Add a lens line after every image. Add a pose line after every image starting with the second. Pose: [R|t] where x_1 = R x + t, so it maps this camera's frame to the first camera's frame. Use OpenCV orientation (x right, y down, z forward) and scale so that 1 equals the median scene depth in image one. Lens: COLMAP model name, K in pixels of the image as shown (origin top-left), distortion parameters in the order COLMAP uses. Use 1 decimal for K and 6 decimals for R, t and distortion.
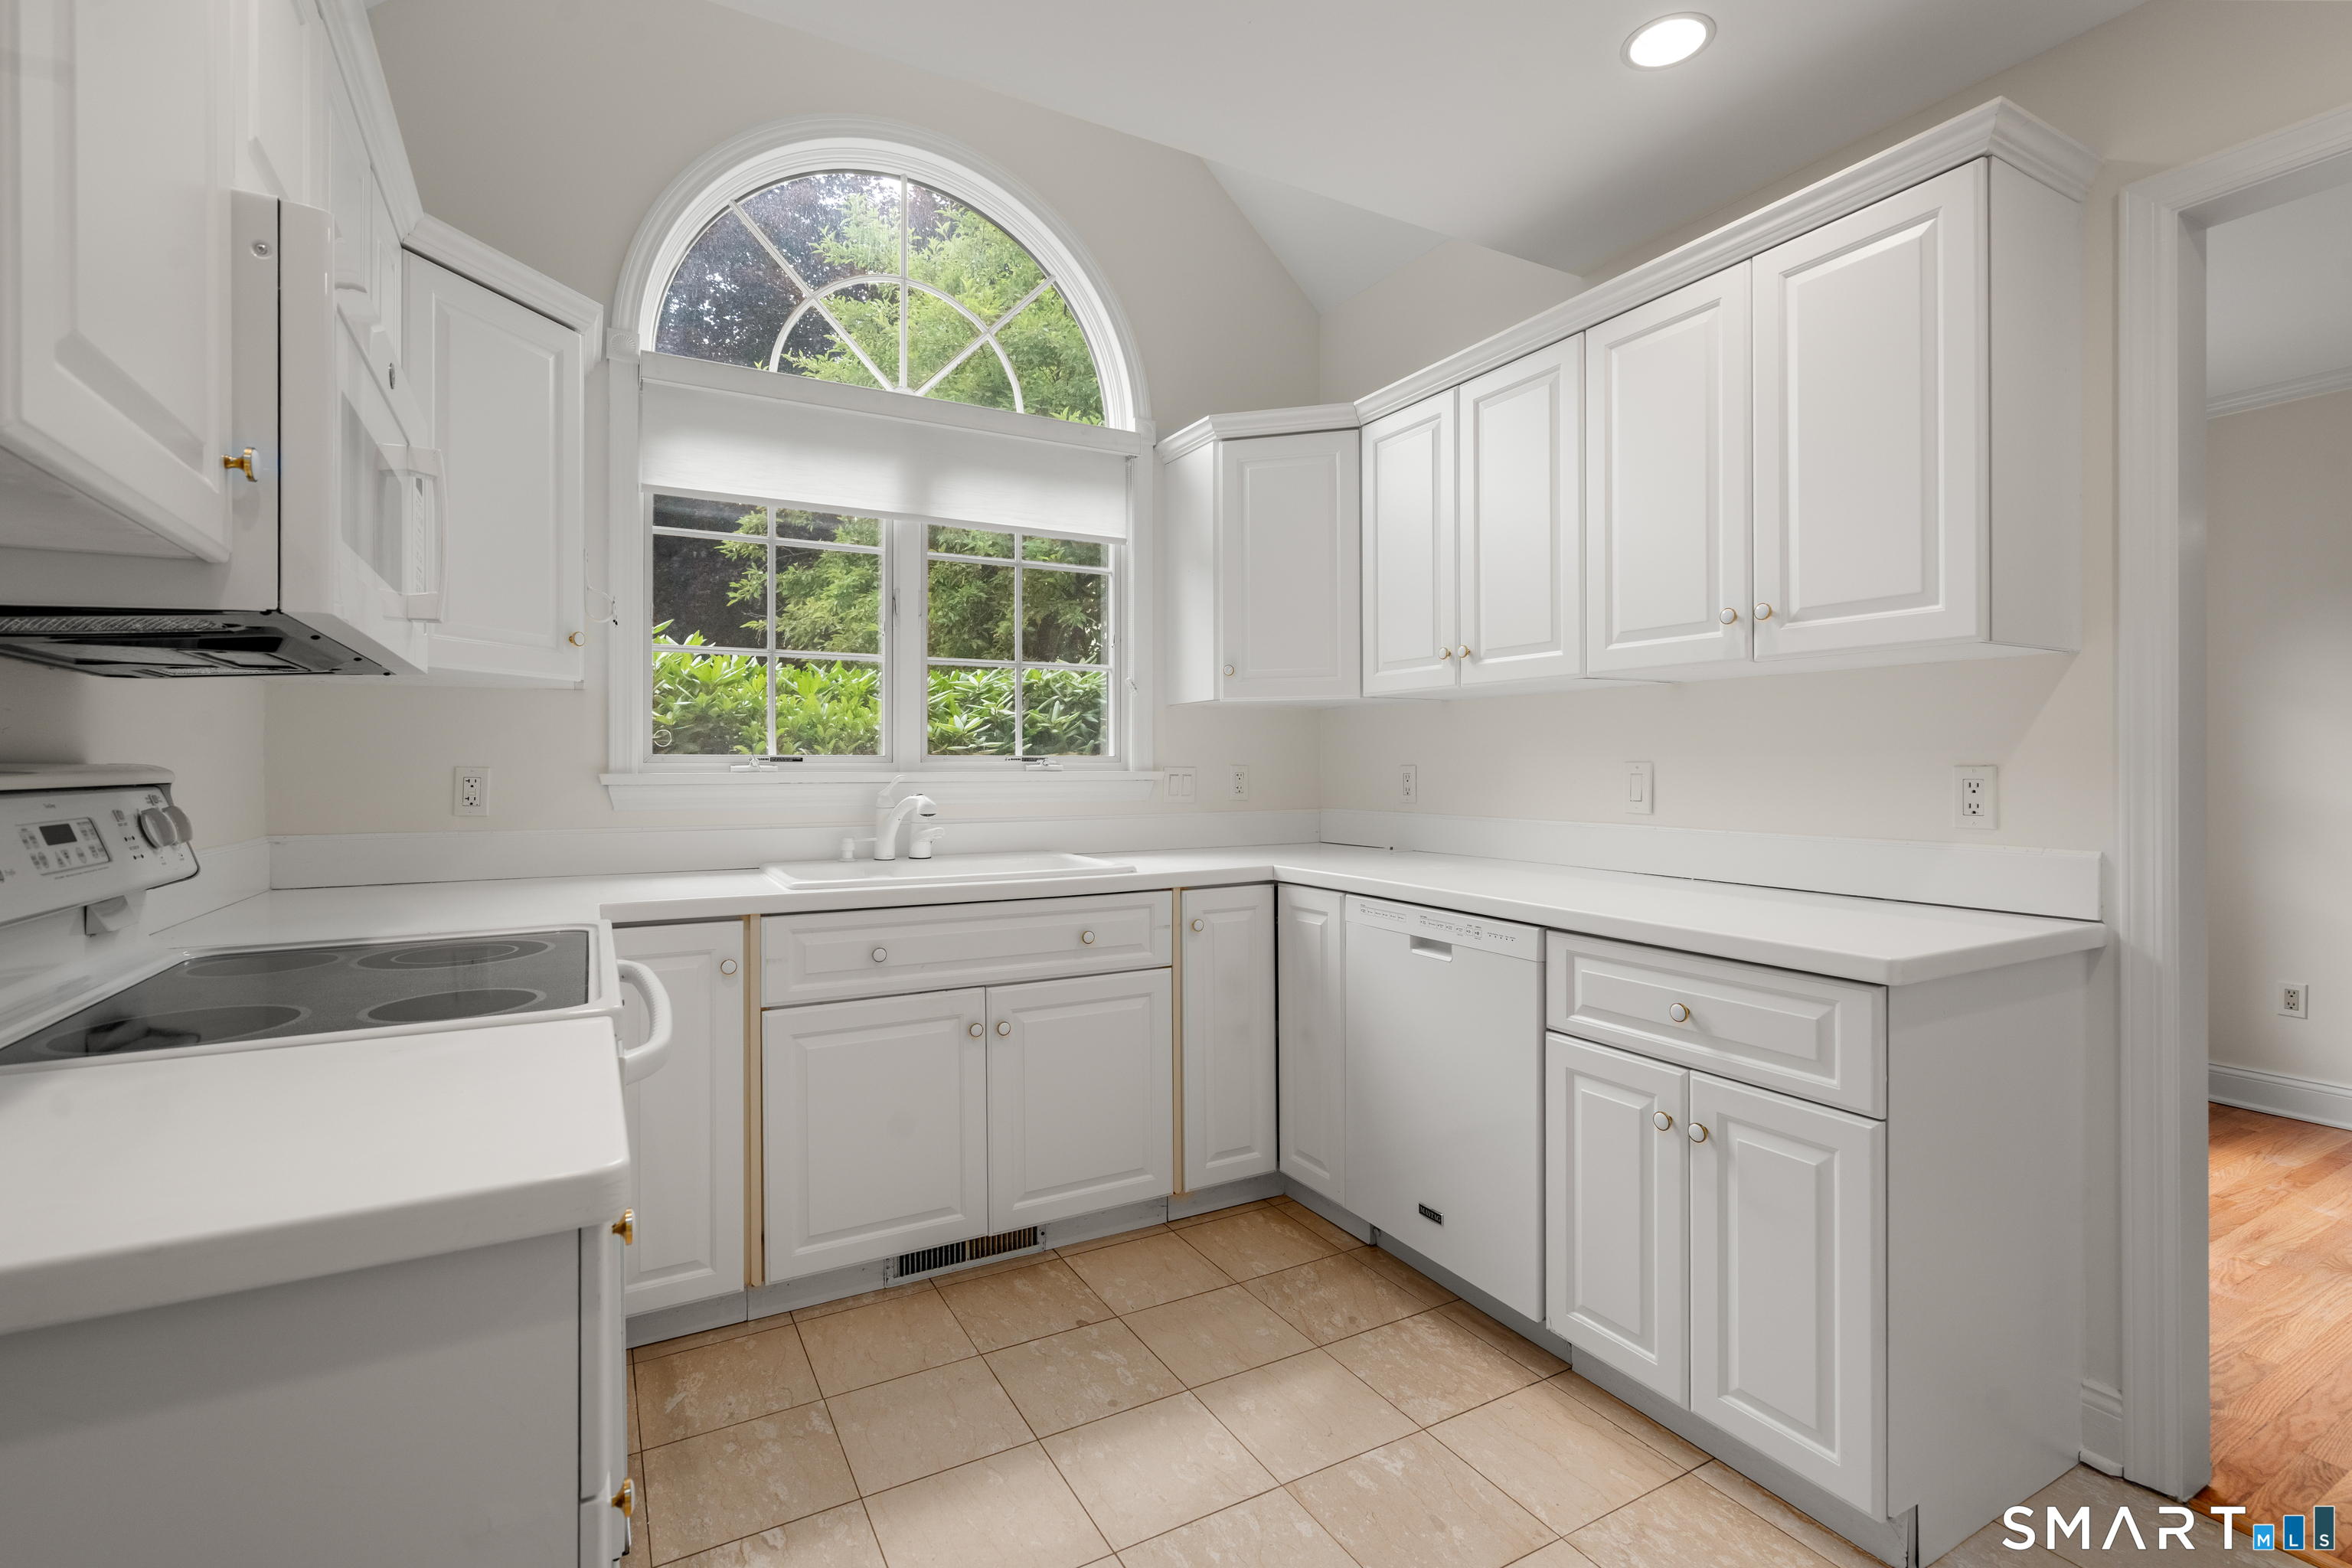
lens RADIAL K [[1071.3, 0, 1171.7], [0, 1071.3, 770.0], [0, 0, 1]] dist [-0.003019, 0.000404]
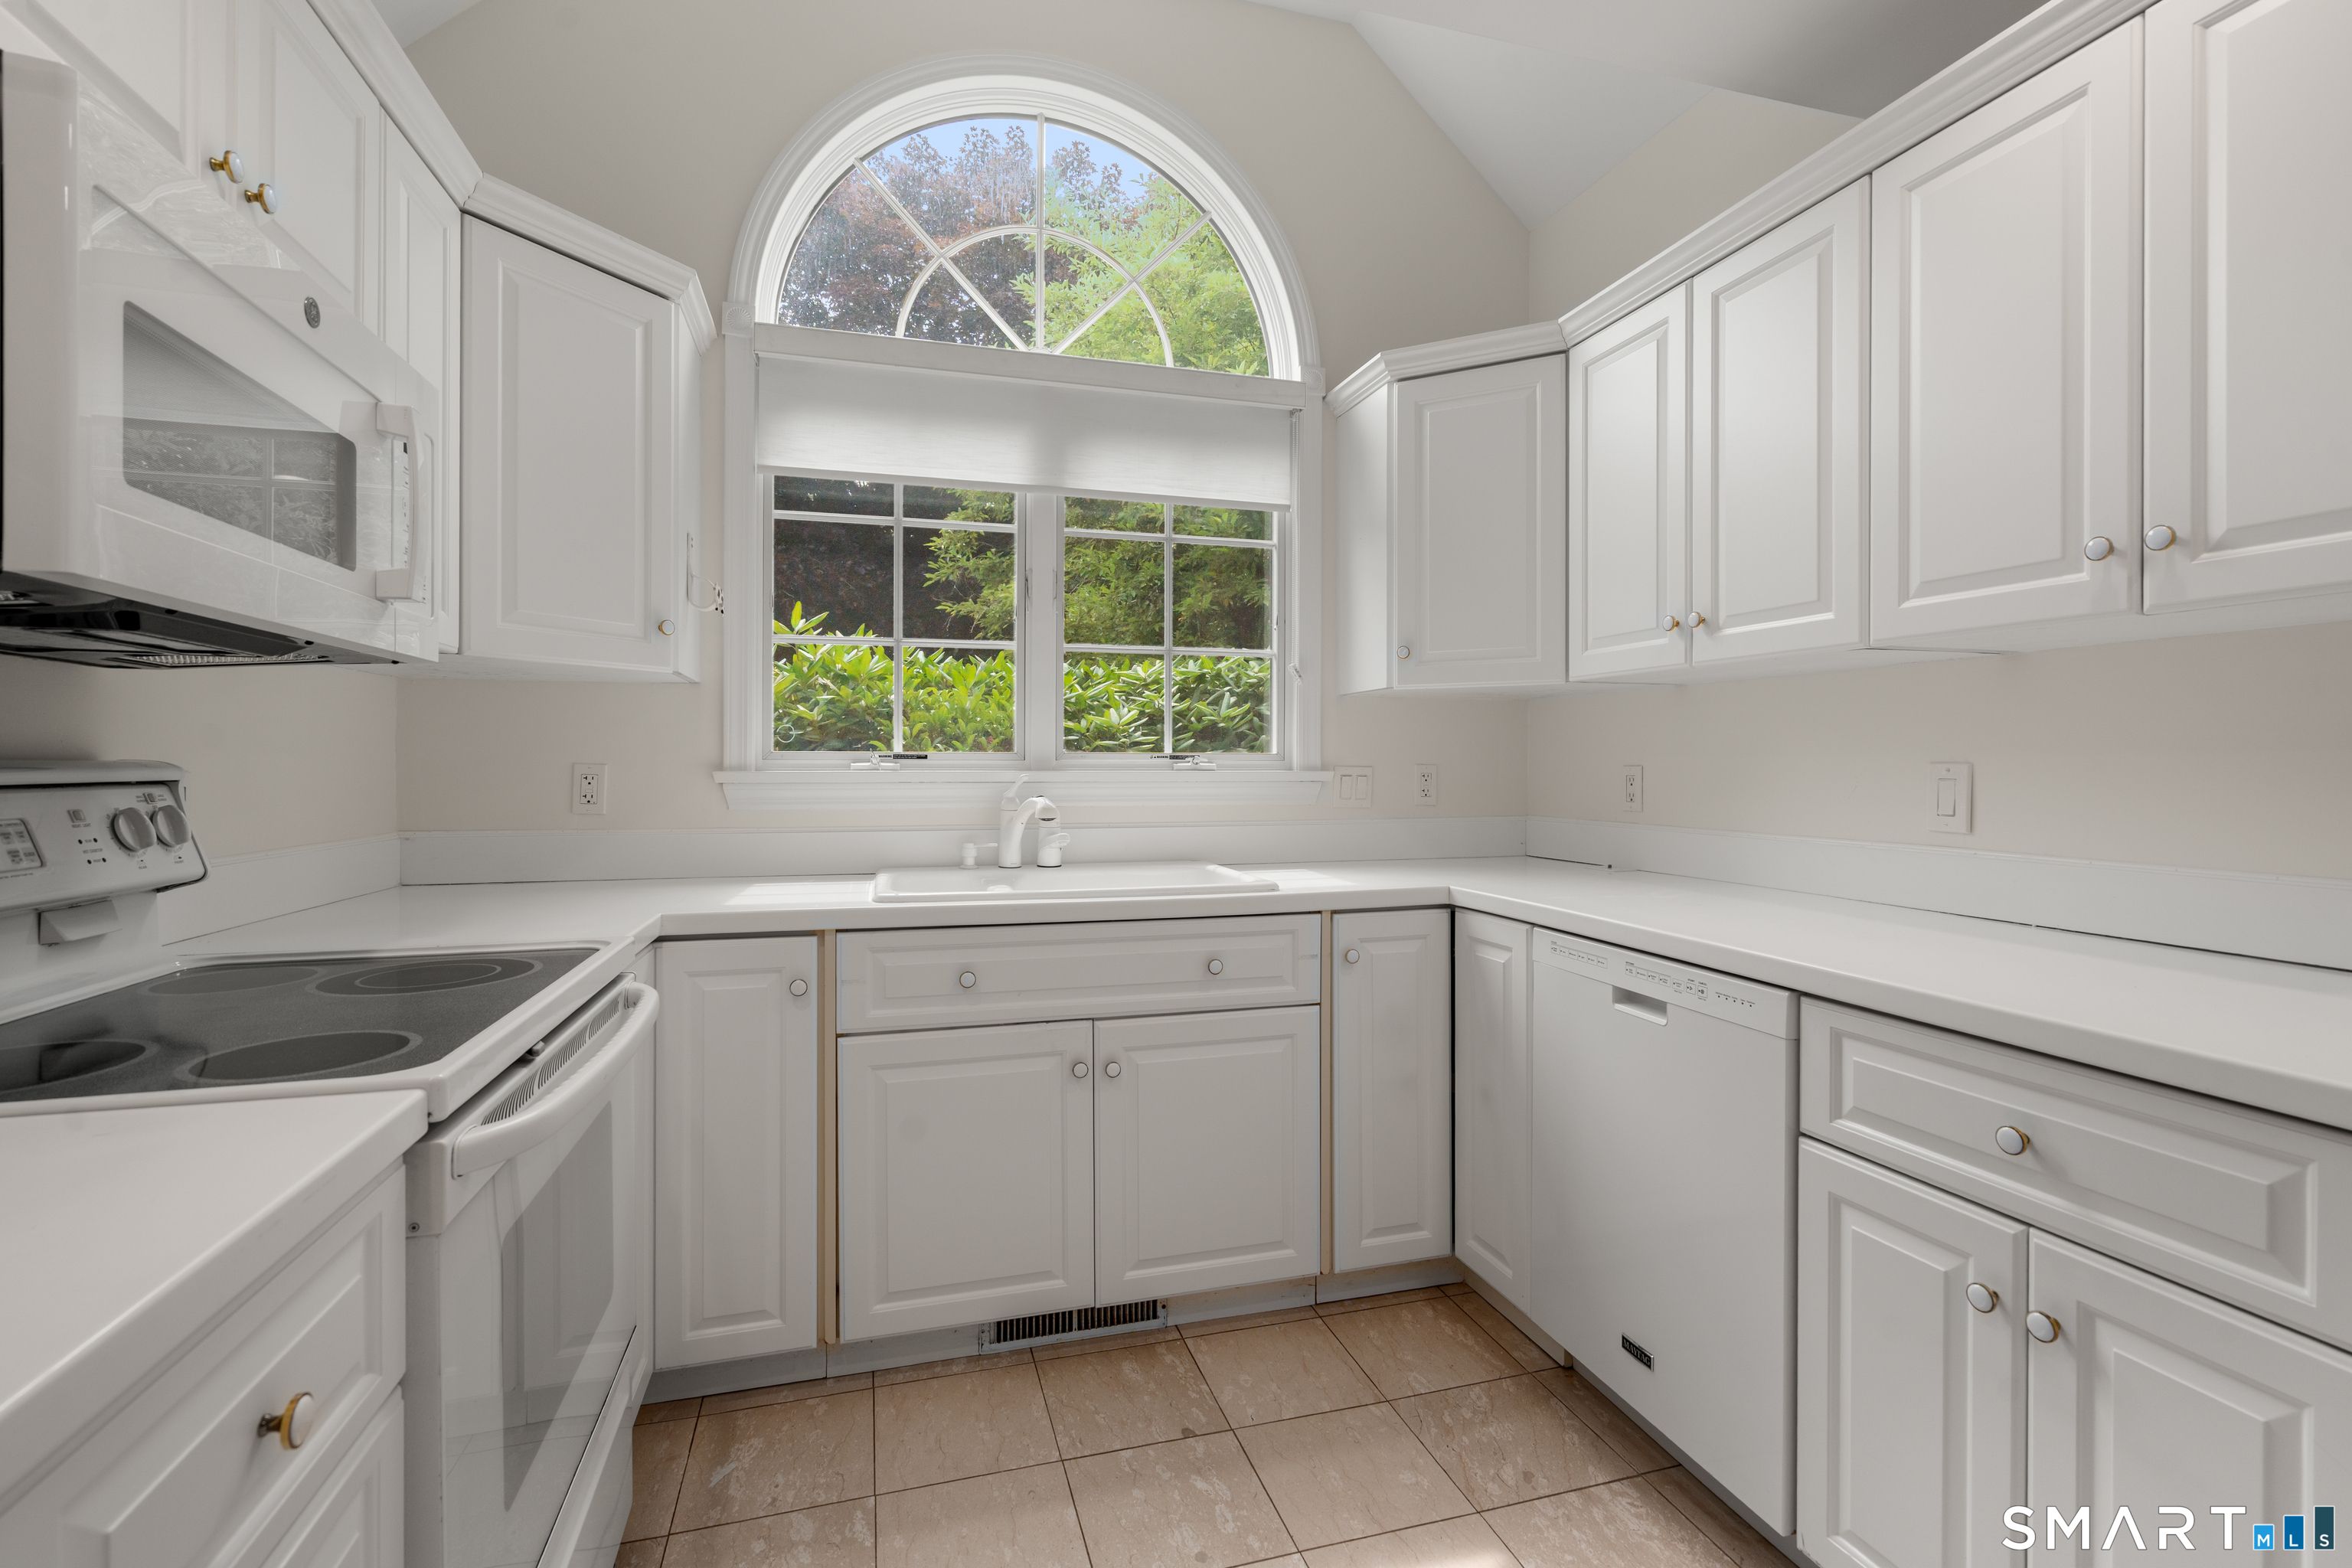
lens RADIAL K [[1067.7, 0, 1177.7], [0, 1067.7, 770.6], [0, 0, 1]] dist [-0.001792, 0.000239]
pose [[0.975595, 0.005305, -0.219513, 0.081409], [-0.004658, 0.999983, 0.003465, -0.002313], [0.219528, -0.002358, 0.975603, 0.173400]]
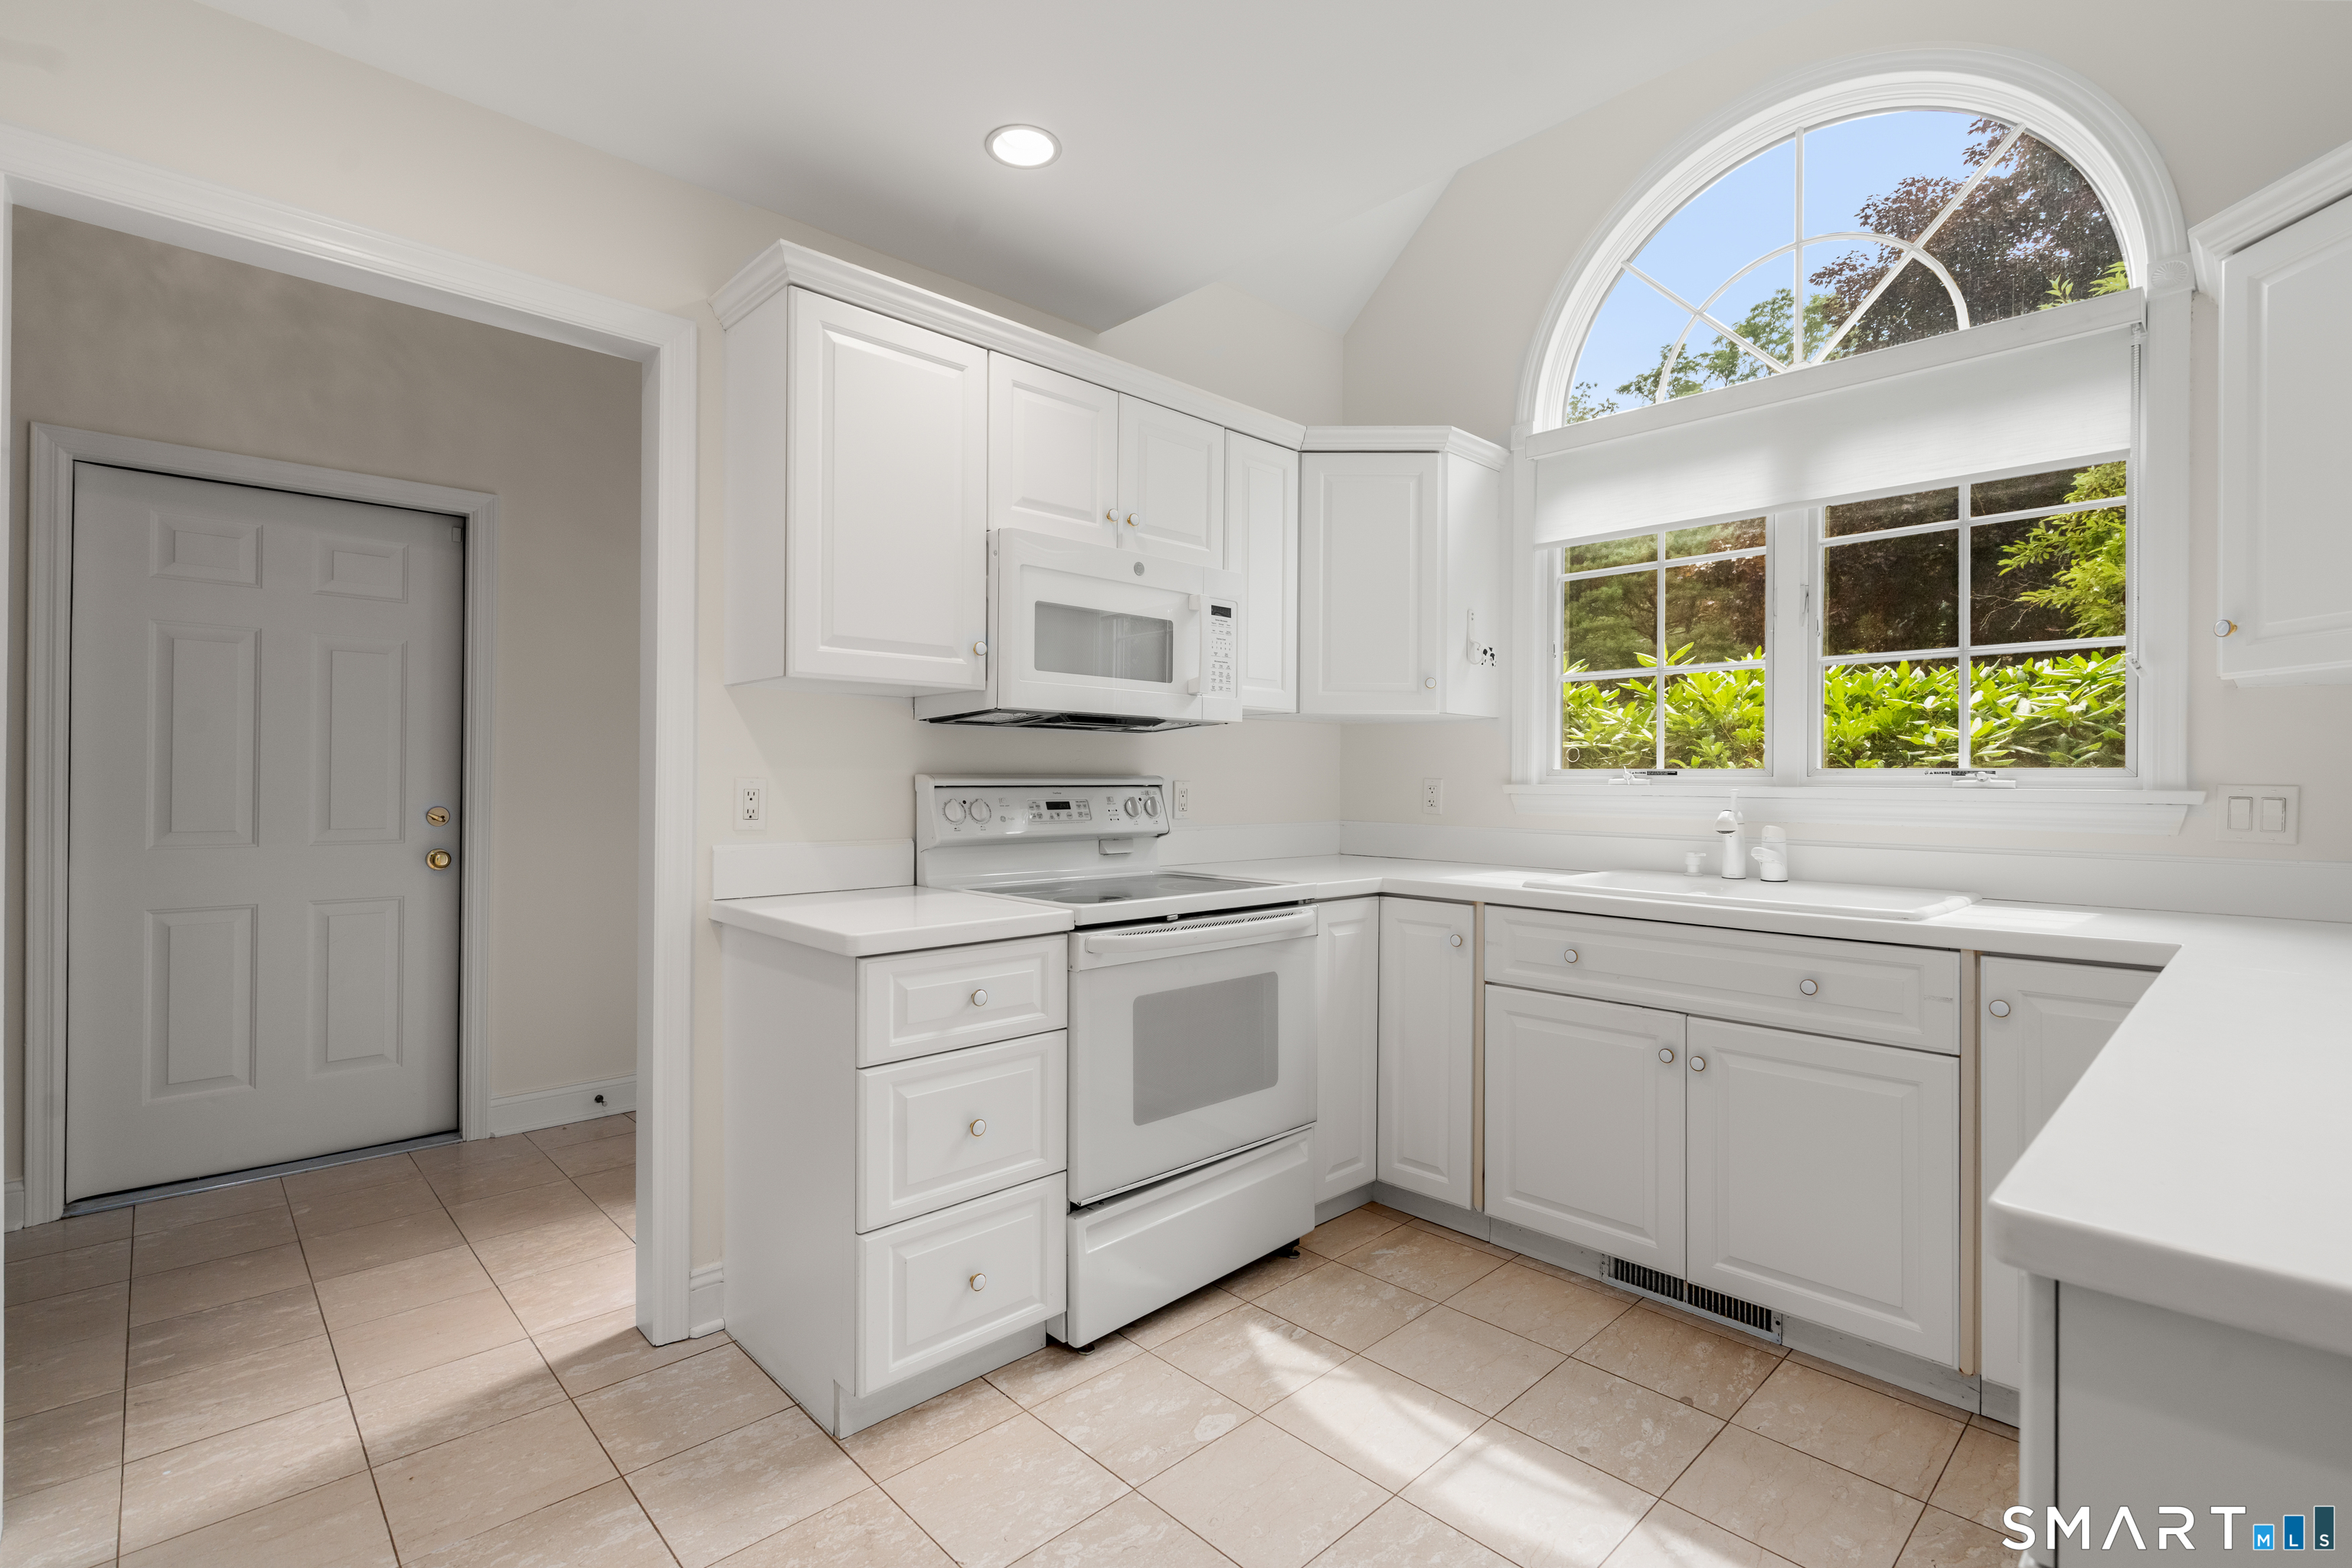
lens RADIAL K [[1078.9, 0, 1176.0], [0, 1078.9, 784.0], [0, 0, 1]] dist [0.000494, 0.000231]
pose [[0.253298, 0.009079, -0.967346, 0.626848], [-0.009674, 0.999930, 0.006852, -0.002242], [0.967340, 0.007623, 0.253368, 0.325666]]
